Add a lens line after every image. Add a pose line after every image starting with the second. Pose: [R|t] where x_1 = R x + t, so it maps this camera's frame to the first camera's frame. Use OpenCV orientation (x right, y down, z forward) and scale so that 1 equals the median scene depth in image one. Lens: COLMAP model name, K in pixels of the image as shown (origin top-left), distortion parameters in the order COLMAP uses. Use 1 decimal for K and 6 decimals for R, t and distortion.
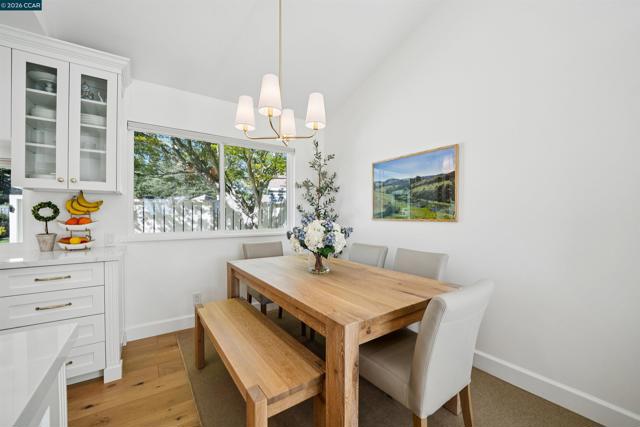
lens RADIAL K [[260.8, 0, 320.4], [0, 260.8, 213.9], [0, 0, 1]] dist [-0.000840, -0.000229]
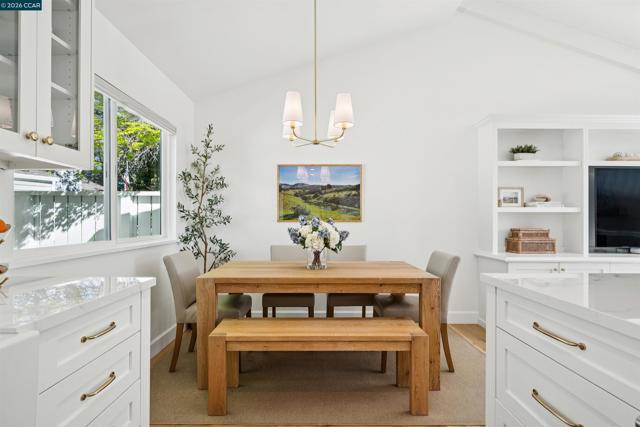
lens RADIAL K [[336.6, 0, 320.5], [0, 336.6, 216.3], [0, 0, 1]] dist [0.007322, 0.000404]
pose [[0.554763, 0.006763, 0.831981, -0.925167], [-0.003397, 0.999977, -0.005863, 0.012210], [-0.832001, 0.000427, 0.554774, 0.170362]]
